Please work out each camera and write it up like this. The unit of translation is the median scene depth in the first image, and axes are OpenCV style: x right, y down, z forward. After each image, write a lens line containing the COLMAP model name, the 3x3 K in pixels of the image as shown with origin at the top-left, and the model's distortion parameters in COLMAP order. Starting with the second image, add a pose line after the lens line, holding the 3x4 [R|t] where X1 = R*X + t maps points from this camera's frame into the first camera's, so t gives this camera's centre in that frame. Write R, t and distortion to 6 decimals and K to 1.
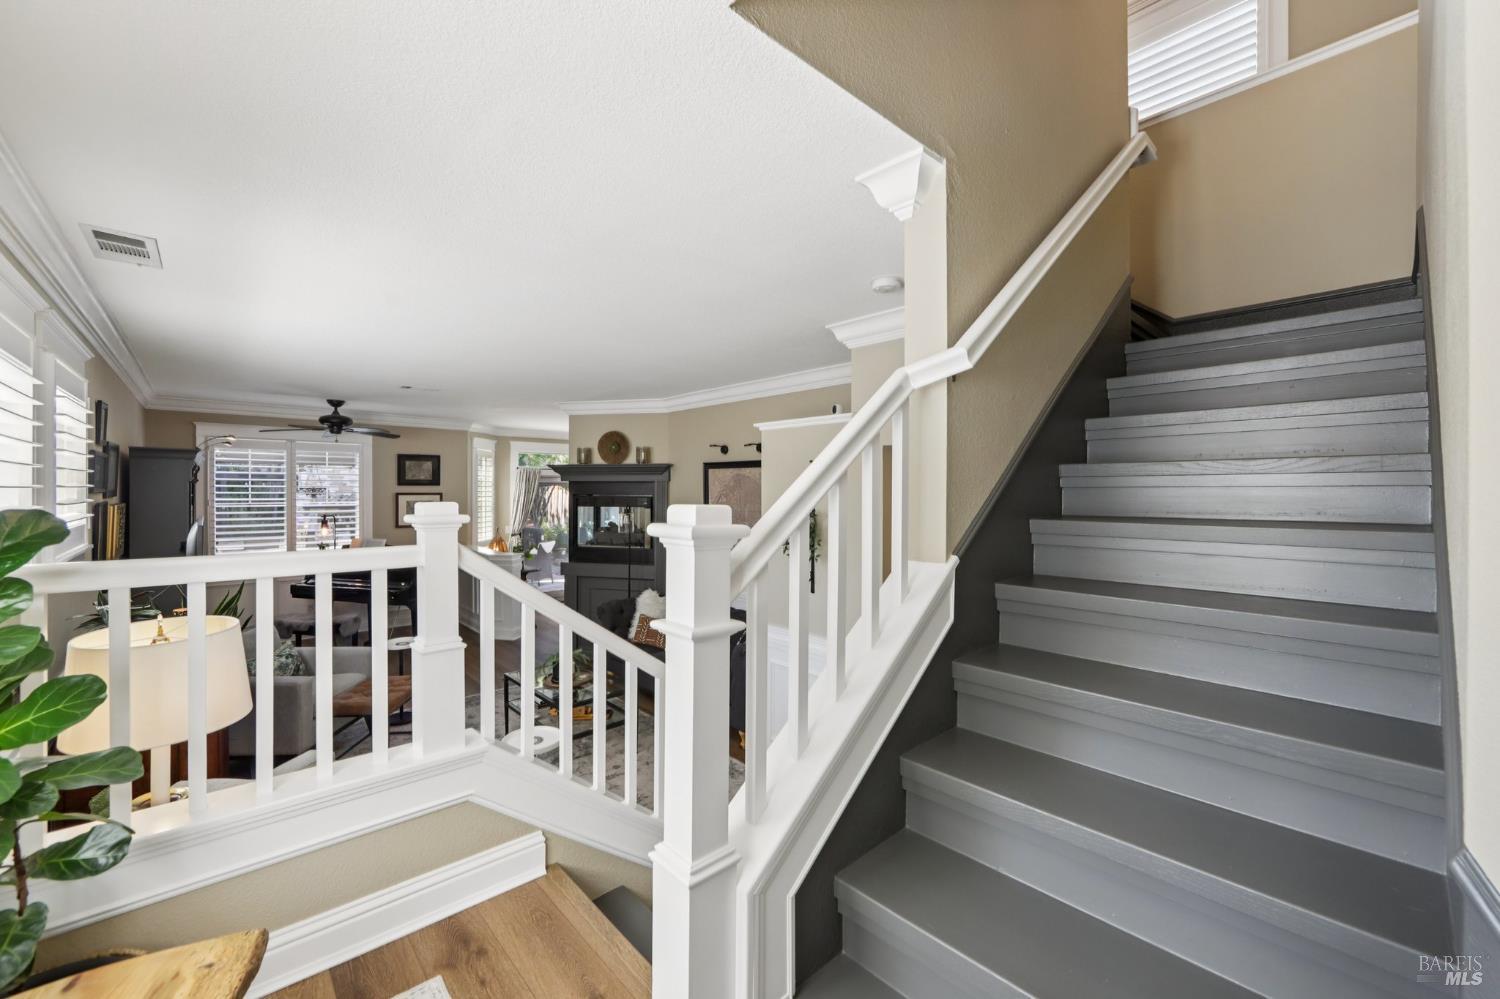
lens RADIAL K [[603.2, 0, 752.7], [0, 603.2, 492.6], [0, 0, 1]] dist [-0.013017, 0.003096]
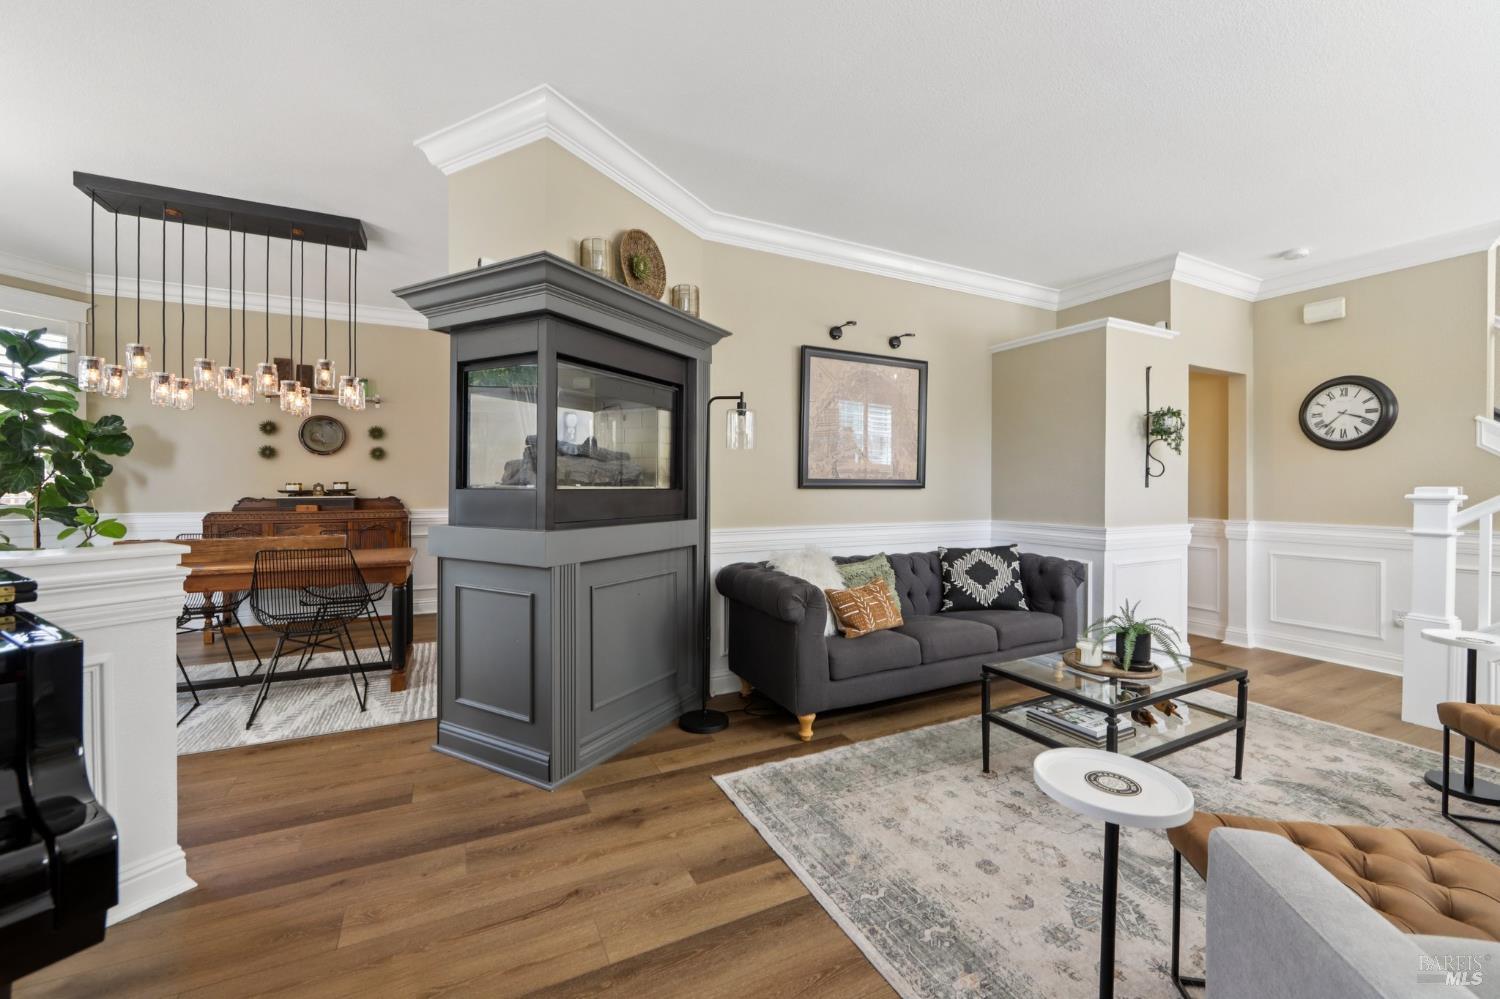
lens RADIAL K [[603.2, 0, 753.1], [0, 603.2, 487.9], [0, 0, 1]] dist [-0.013017, 0.003096]
pose [[0.265459, -0.015203, 0.964002, -0.647763], [0.000021, 0.999876, 0.015763, 0.083501], [-0.964122, -0.004164, 0.265427, 0.796613]]
